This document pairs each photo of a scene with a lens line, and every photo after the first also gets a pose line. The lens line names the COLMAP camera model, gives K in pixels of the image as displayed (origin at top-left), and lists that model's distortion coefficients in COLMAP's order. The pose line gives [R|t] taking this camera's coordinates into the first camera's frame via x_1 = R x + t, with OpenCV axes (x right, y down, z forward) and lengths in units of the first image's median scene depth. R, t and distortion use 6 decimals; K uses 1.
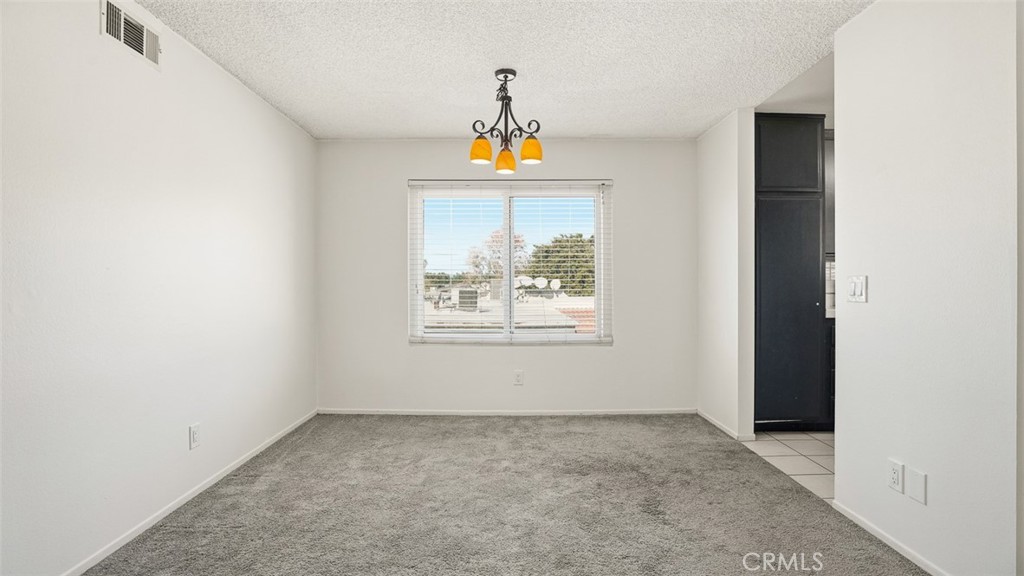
lens RADIAL K [[473.2, 0, 510.7], [0, 473.2, 289.7], [0, 0, 1]] dist [-0.055077, 0.020489]
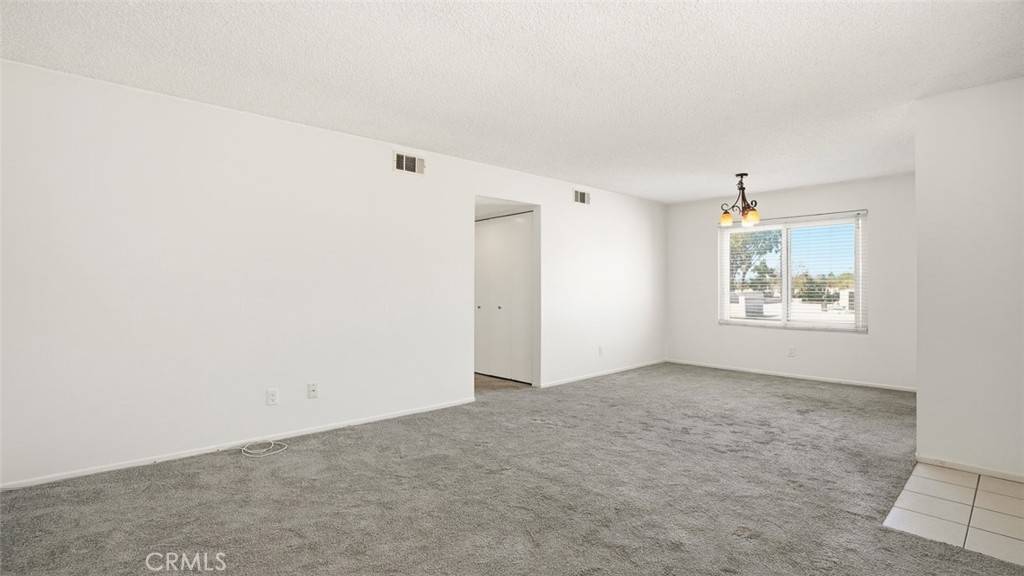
lens RADIAL K [[488.4, 0, 509.0], [0, 488.4, 279.9], [0, 0, 1]] dist [-0.058148, 0.024004]
pose [[0.668645, -0.009781, -0.743517, 0.551498], [-0.007308, 0.999779, -0.019724, -0.000731], [0.743546, 0.018622, 0.668426, -0.668248]]
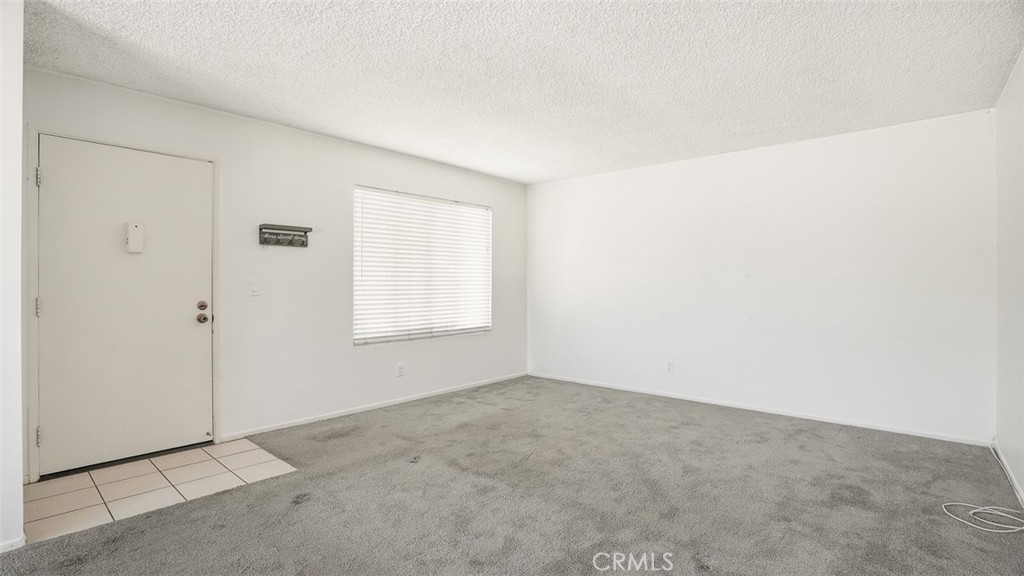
lens RADIAL K [[473.2, 0, 510.7], [0, 473.2, 289.7], [0, 0, 1]] dist [-0.055077, 0.020489]
pose [[-0.746126, -0.002611, 0.665800, -0.314666], [0.004343, 0.999952, 0.008789, -0.003797], [-0.665791, 0.009449, -0.746078, 0.391551]]
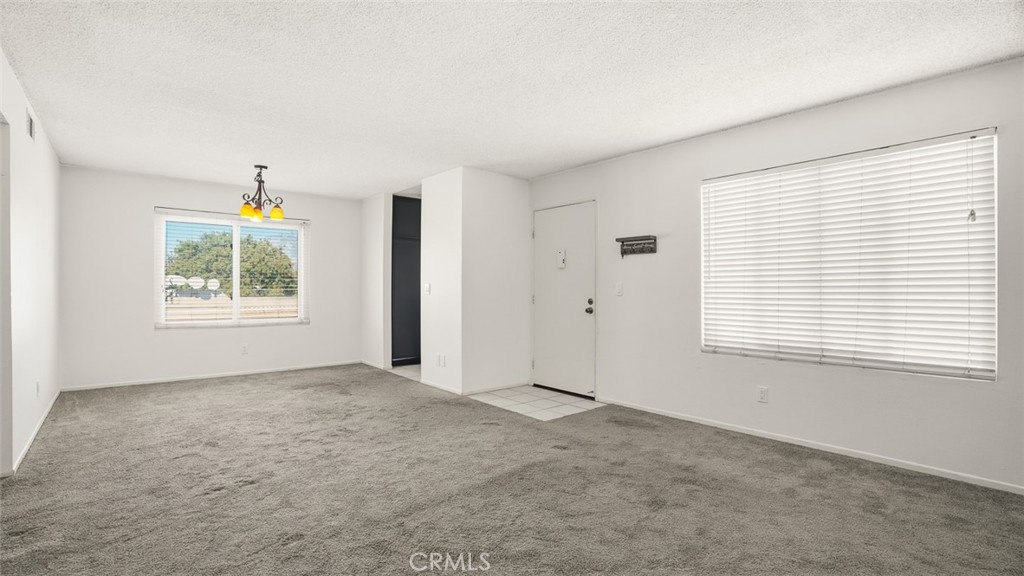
lens RADIAL K [[473.2, 0, 510.7], [0, 473.2, 289.7], [0, 0, 1]] dist [-0.055077, 0.020489]
pose [[0.763431, 0.004072, 0.645877, -0.296297], [-0.002796, 0.999992, -0.003000, 0.002988], [-0.645884, 0.000485, 0.763436, -0.666479]]
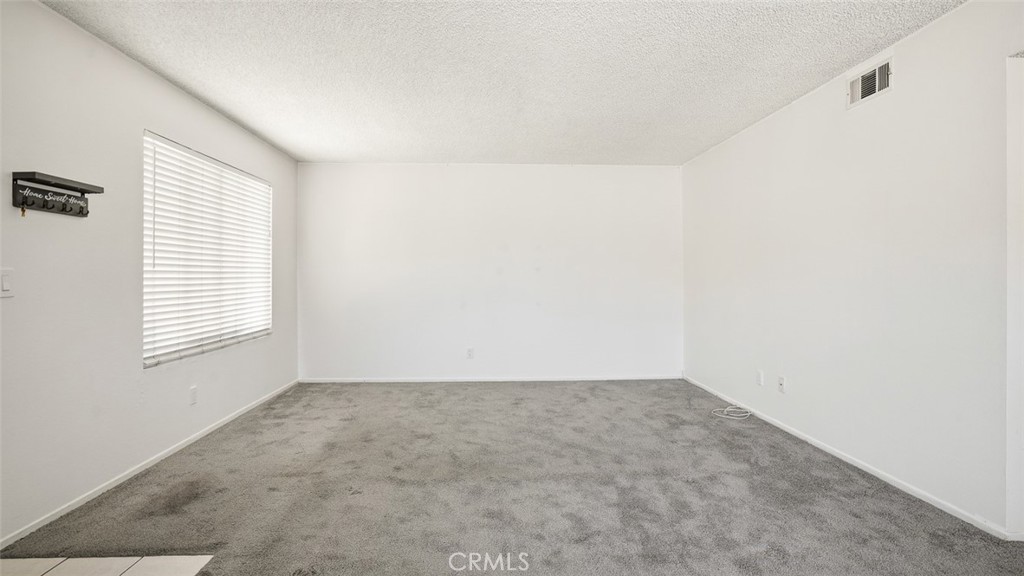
lens RADIAL K [[488.4, 0, 509.0], [0, 488.4, 279.9], [0, 0, 1]] dist [-0.058148, 0.024004]
pose [[-0.999272, 0.005720, -0.037715, 0.129797], [0.005453, 0.999959, 0.007170, -0.006136], [0.037754, 0.006959, -0.999263, 0.578636]]
